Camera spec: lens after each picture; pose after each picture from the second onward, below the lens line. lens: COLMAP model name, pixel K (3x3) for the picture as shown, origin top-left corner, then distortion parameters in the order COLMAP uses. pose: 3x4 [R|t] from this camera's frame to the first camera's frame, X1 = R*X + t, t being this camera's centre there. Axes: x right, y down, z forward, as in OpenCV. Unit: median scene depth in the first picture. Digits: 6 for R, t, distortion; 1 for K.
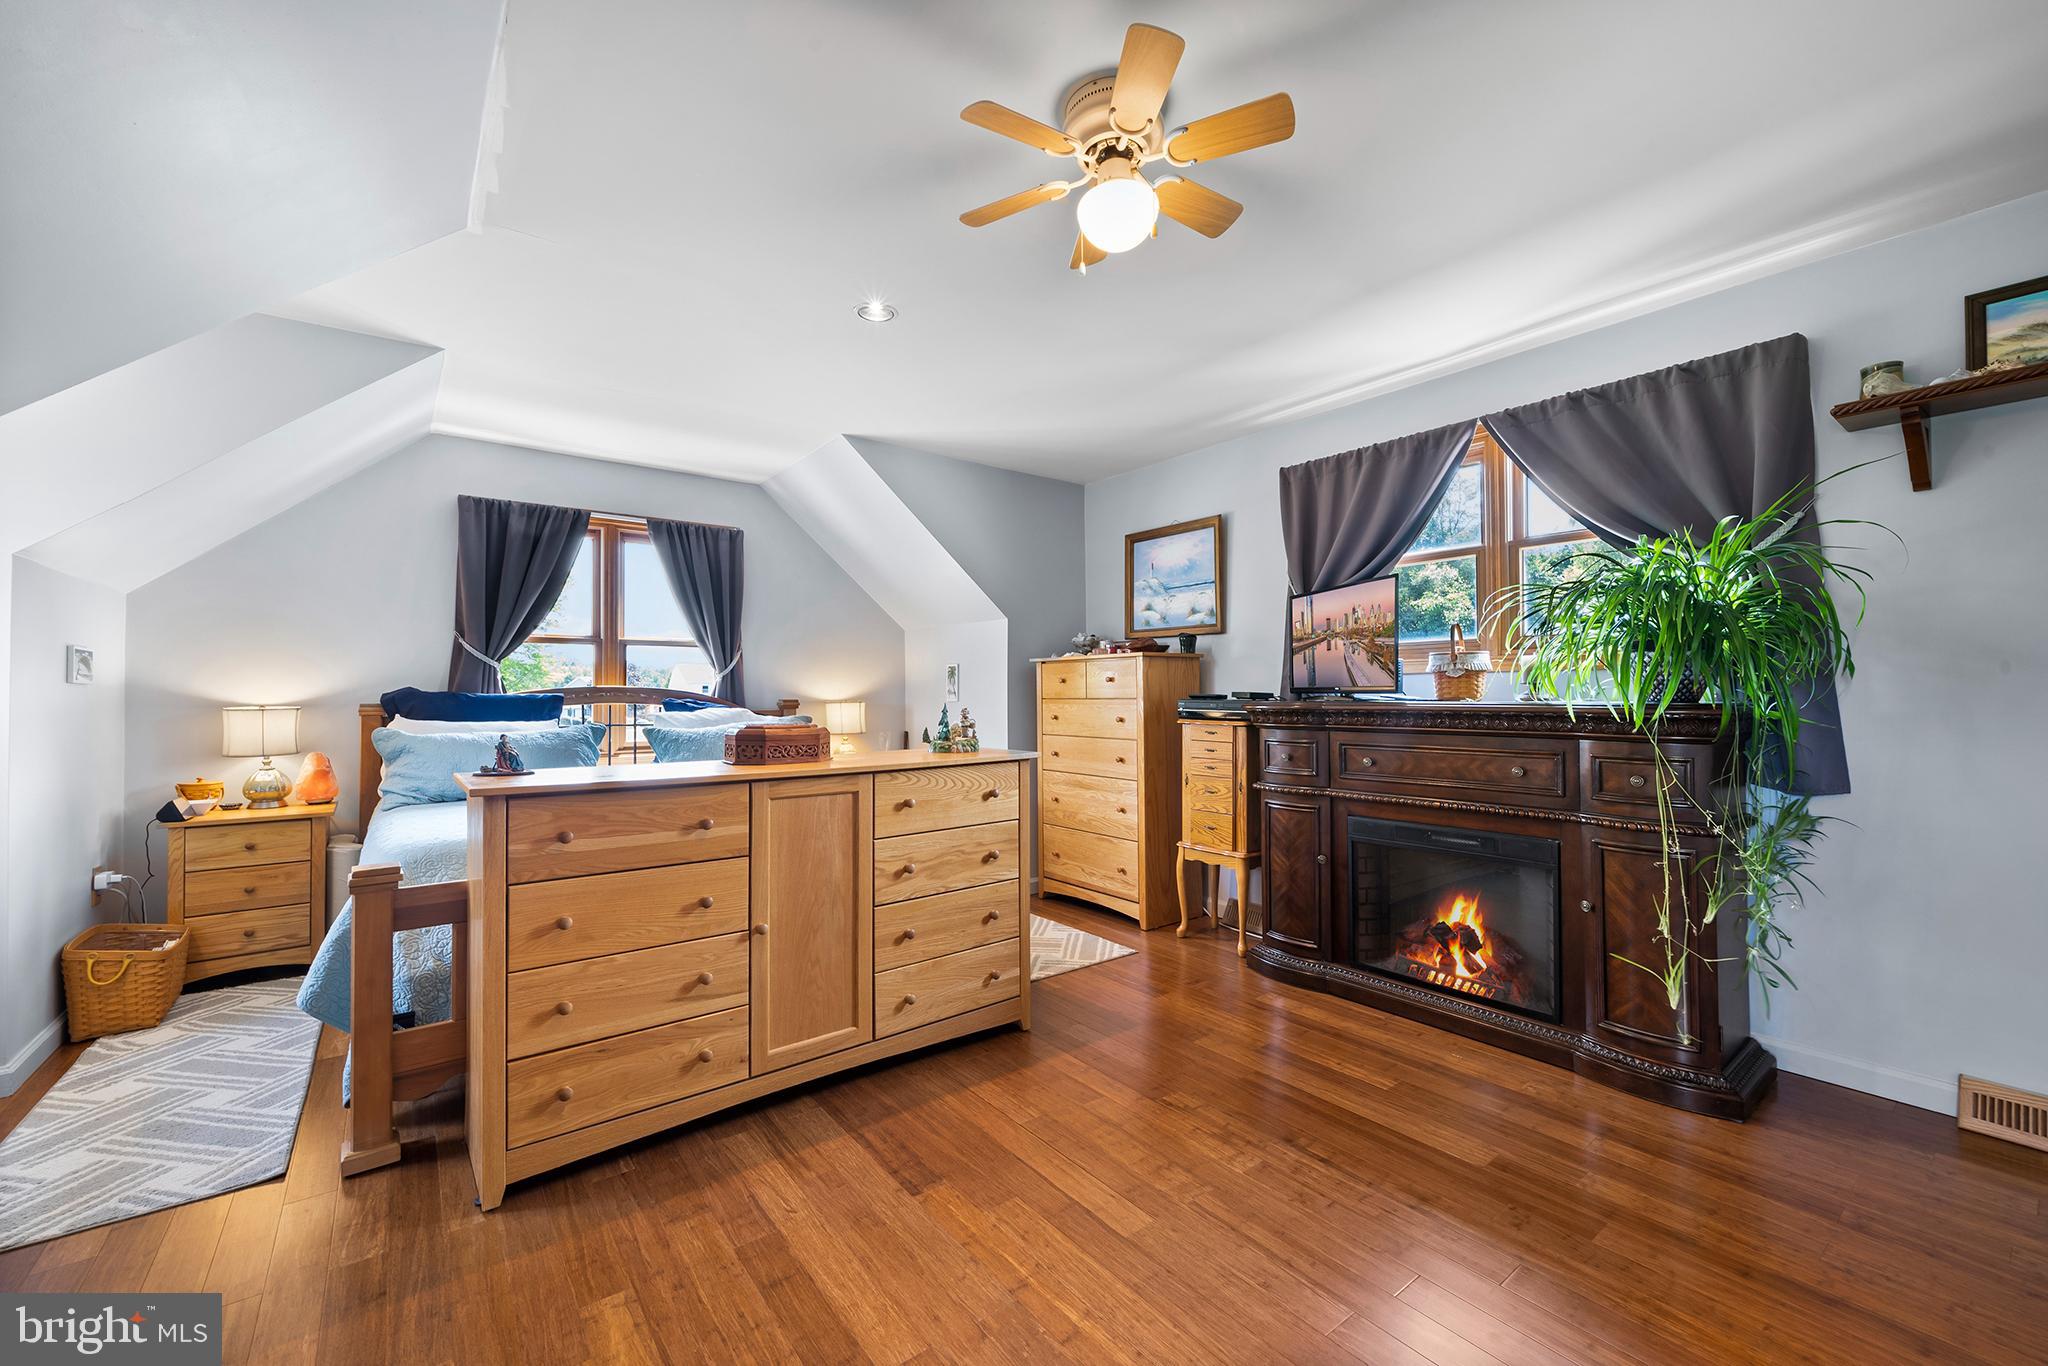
lens RADIAL K [[823.6, 0, 1024.9], [0, 823.6, 685.2], [0, 0, 1]] dist [-0.002751, -0.000099]
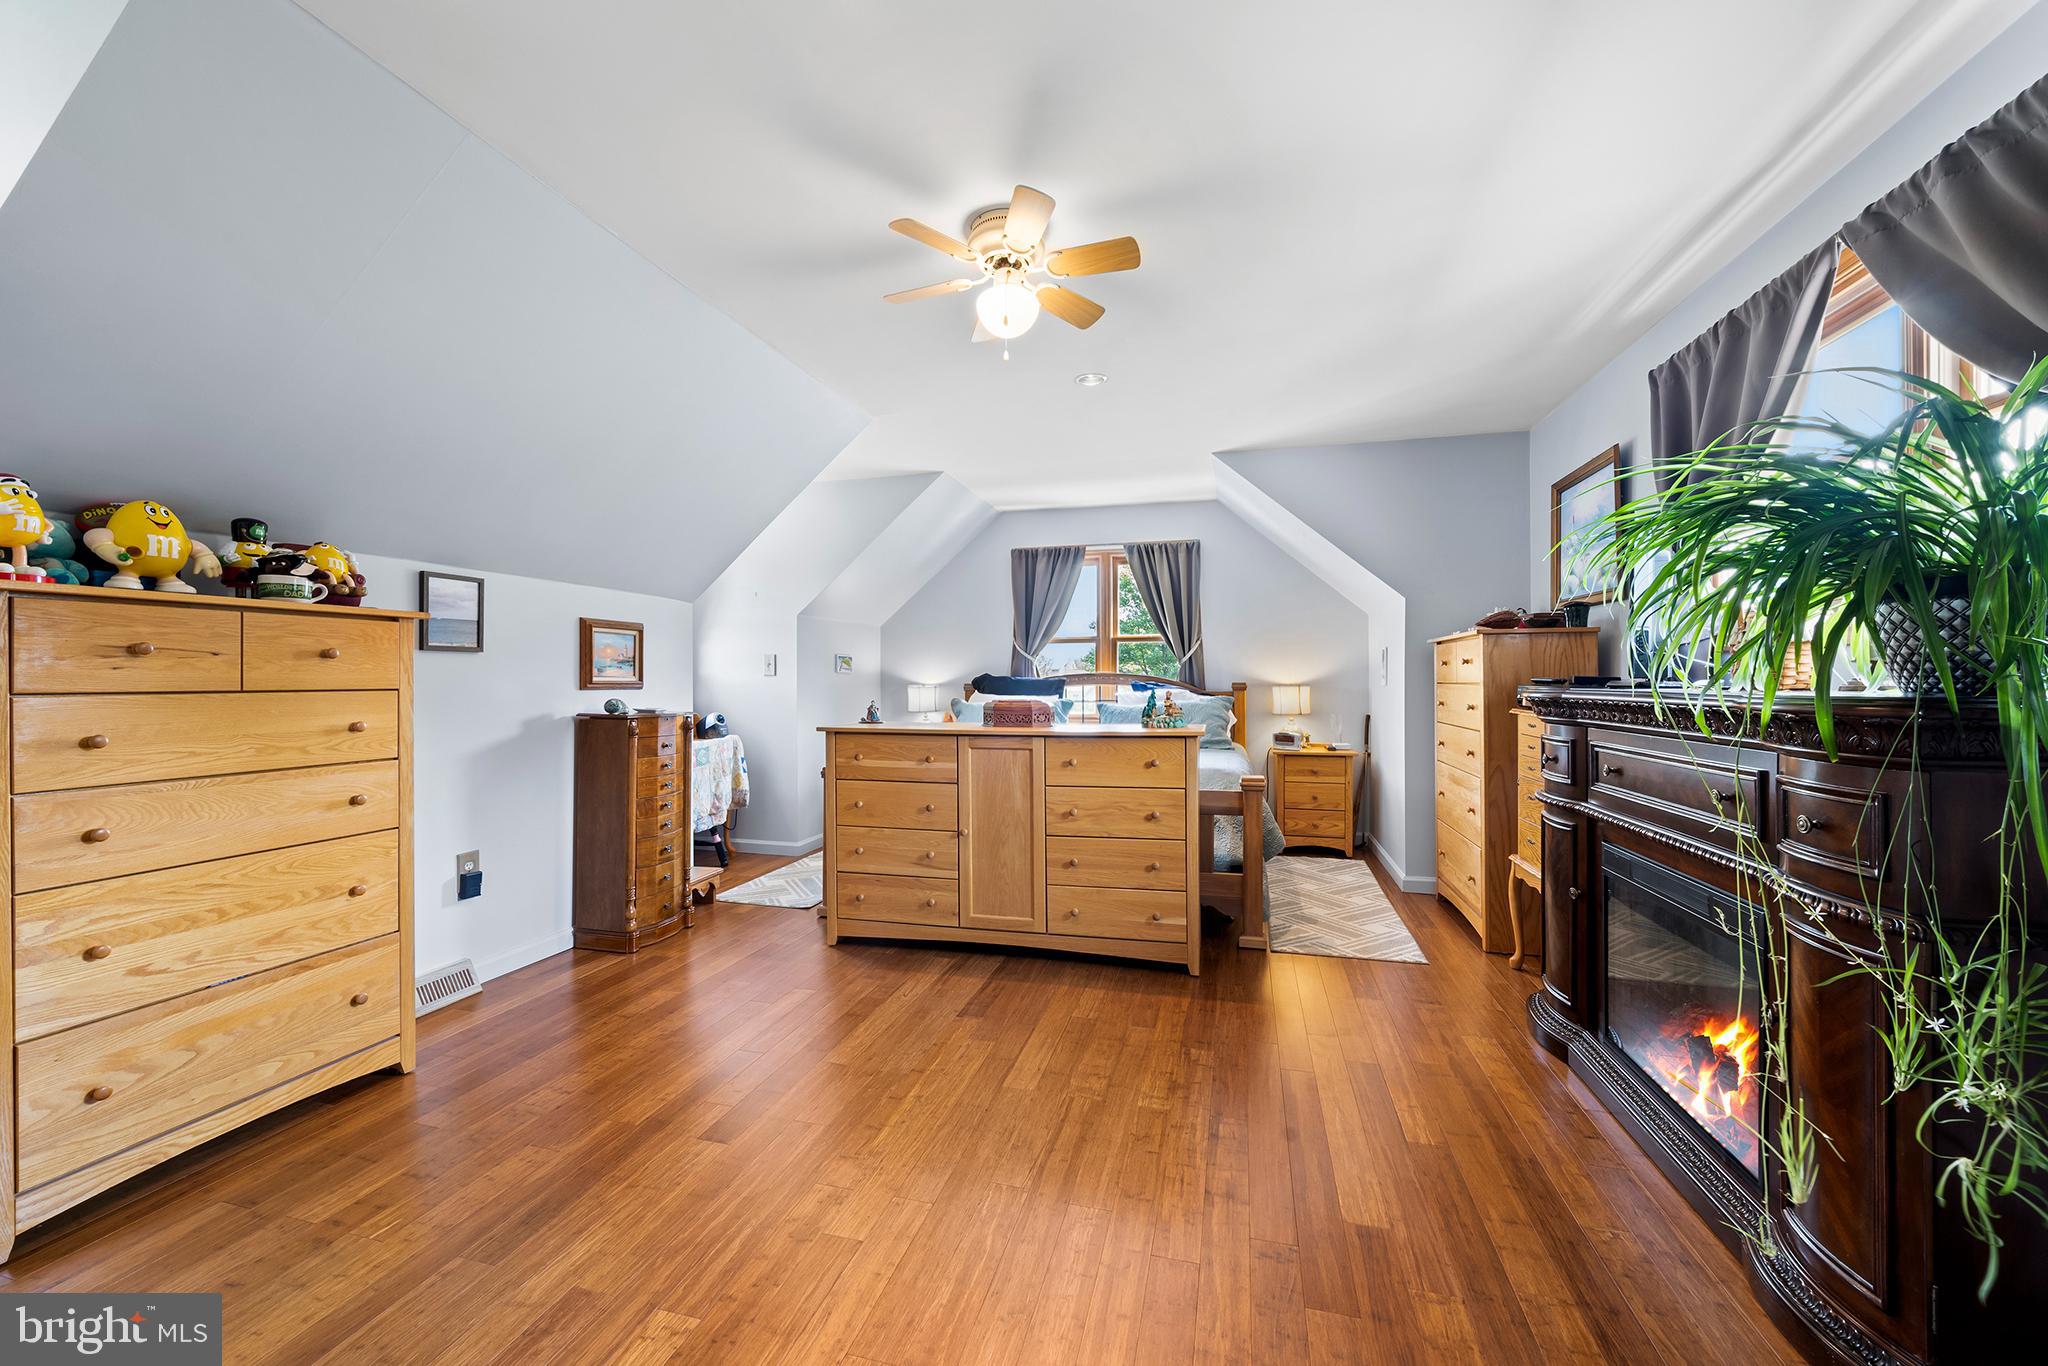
lens RADIAL K [[787.8, 0, 1017.1], [0, 787.8, 680.5], [0, 0, 1]] dist [-0.001105, -0.000070]
pose [[0.600938, 0.004424, -0.799283, 0.587143], [0.009725, 0.999870, 0.012845, -0.002708], [0.799236, -0.015492, 0.600817, 0.131580]]
